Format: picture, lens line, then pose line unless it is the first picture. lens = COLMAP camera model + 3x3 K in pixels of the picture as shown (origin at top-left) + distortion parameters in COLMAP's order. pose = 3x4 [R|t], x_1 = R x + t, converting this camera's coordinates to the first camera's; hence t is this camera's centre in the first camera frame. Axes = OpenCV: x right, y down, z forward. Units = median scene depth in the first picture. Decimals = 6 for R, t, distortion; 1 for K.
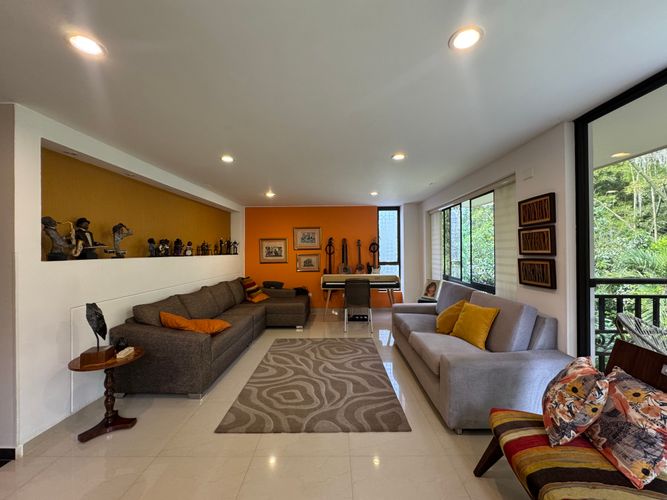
lens RADIAL K [[270.3, 0, 334.9], [0, 270.3, 249.6], [0, 0, 1]] dist [0.002675, -0.000058]
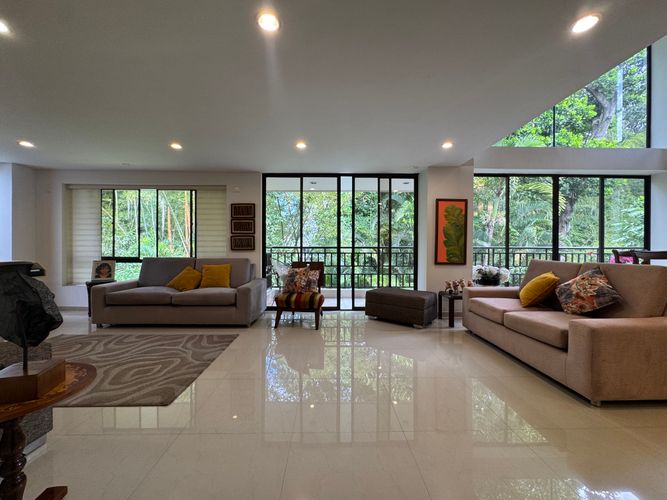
lens RADIAL K [[270.3, 0, 334.9], [0, 270.3, 249.6], [0, 0, 1]] dist [0.002675, -0.000058]
pose [[-0.032144, 0.003672, 0.999477, -1.099008], [-0.007525, 0.999964, -0.003916, 0.124149], [-0.999455, -0.007647, -0.032115, 0.379764]]
